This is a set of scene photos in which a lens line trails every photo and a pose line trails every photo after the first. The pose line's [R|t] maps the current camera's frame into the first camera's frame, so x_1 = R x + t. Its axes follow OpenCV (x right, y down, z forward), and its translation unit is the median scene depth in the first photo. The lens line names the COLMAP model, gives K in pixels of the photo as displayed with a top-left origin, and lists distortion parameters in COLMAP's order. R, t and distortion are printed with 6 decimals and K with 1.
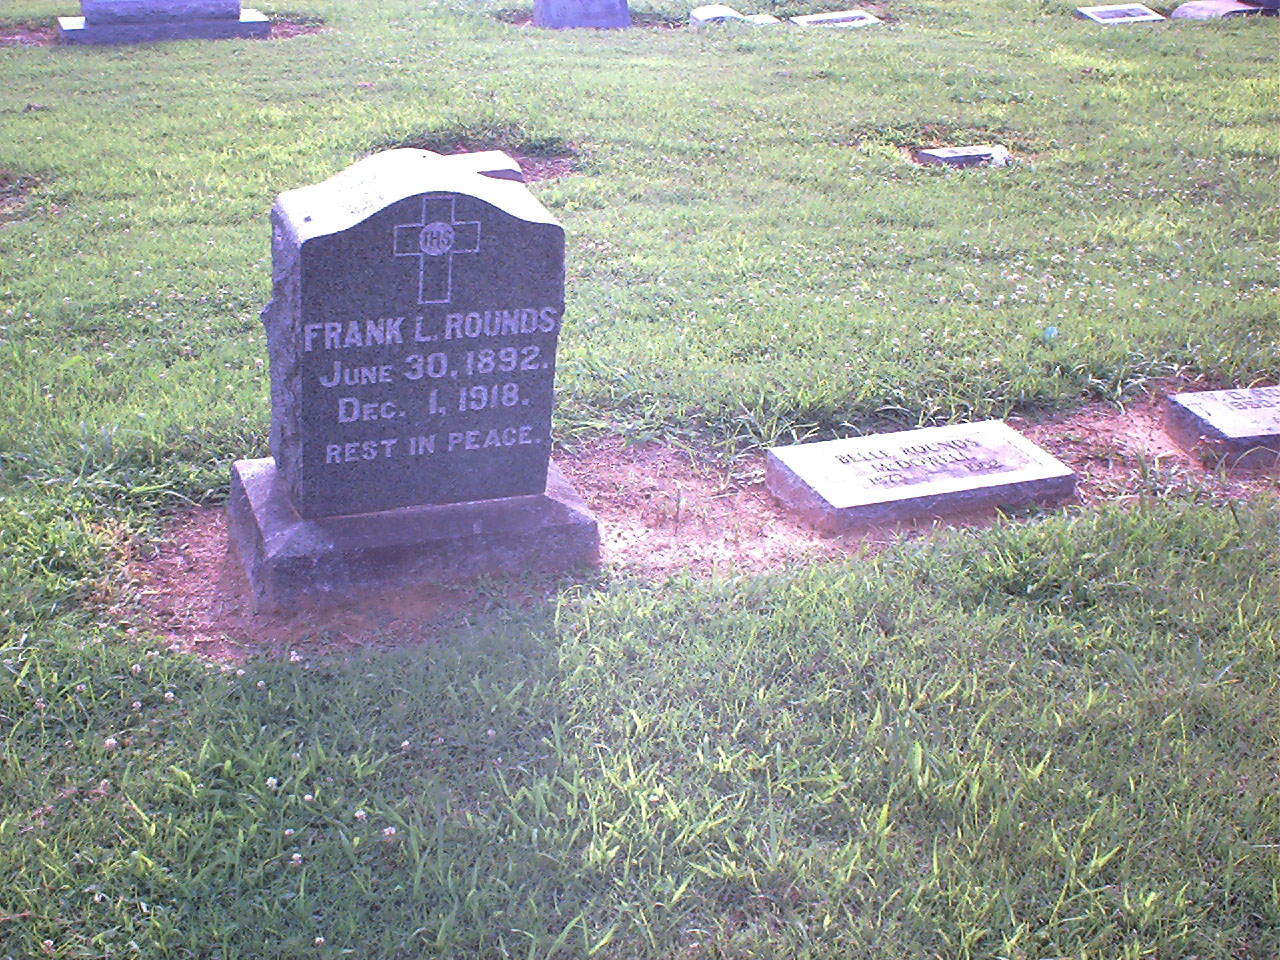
lens RADIAL K [[1731.9, 0, 640.0], [0, 1731.9, 479.6], [0, 0, 1]] dist [-0.030957, 0.000000]
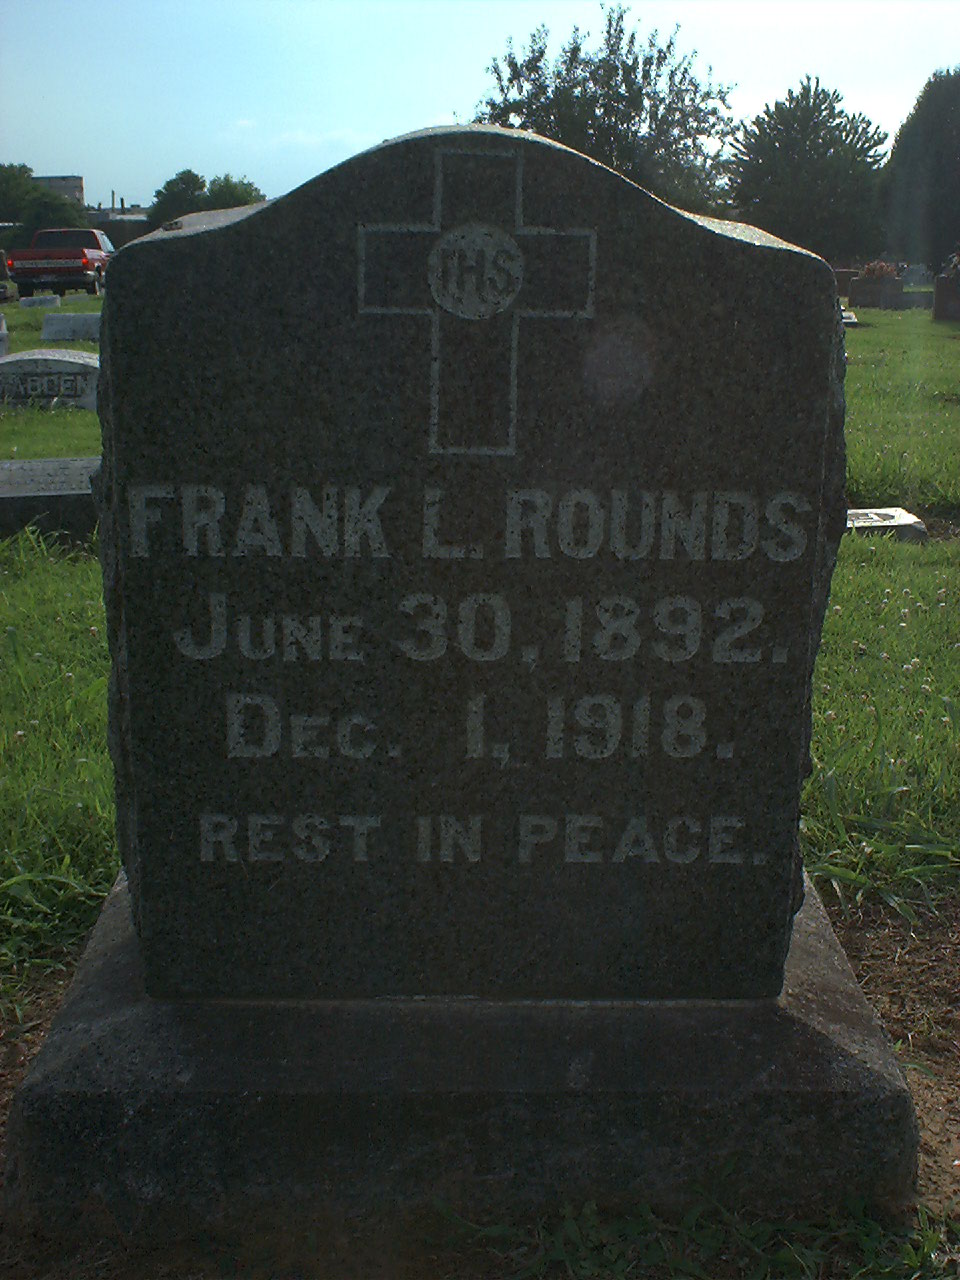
lens RADIAL K [[1731.9, 0, 500.7], [0, 1731.9, 559.9], [0, 0, 1]] dist [-0.030957, 0.000000]
pose [[0.941770, 0.032038, -0.334728, 0.013924], [-0.104815, 0.973824, -0.201695, -0.003908], [0.319504, 0.225035, 0.920476, 0.646502]]
